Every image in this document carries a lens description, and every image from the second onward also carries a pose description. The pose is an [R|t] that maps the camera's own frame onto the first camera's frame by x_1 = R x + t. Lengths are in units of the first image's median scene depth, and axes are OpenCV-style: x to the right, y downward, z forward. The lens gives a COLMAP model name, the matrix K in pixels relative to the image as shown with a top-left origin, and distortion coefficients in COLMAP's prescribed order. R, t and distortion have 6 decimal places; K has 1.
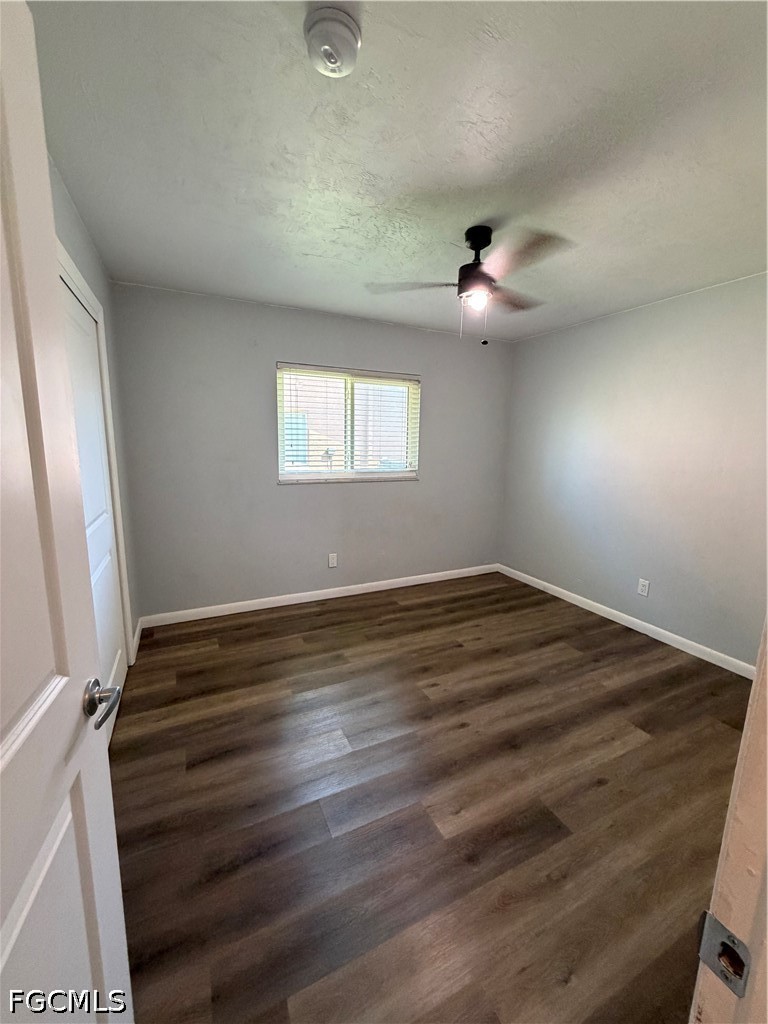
lens RADIAL K [[406.7, 0, 382.2], [0, 406.7, 509.0], [0, 0, 1]] dist [0.001772, -0.000202]
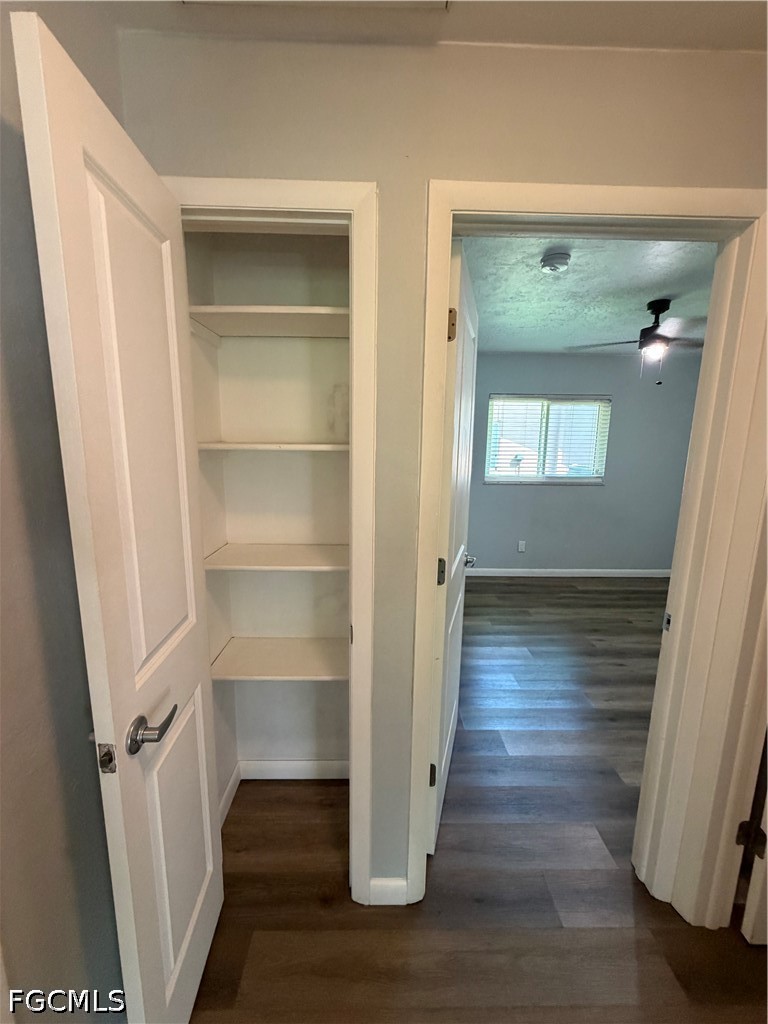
lens RADIAL K [[406.7, 0, 382.2], [0, 406.7, 509.0], [0, 0, 1]] dist [0.001772, -0.000202]
pose [[0.906219, 0.063422, -0.418024, 0.007144], [-0.067285, 0.997719, 0.005507, 0.037179], [0.417420, 0.023136, 0.908419, -0.363255]]
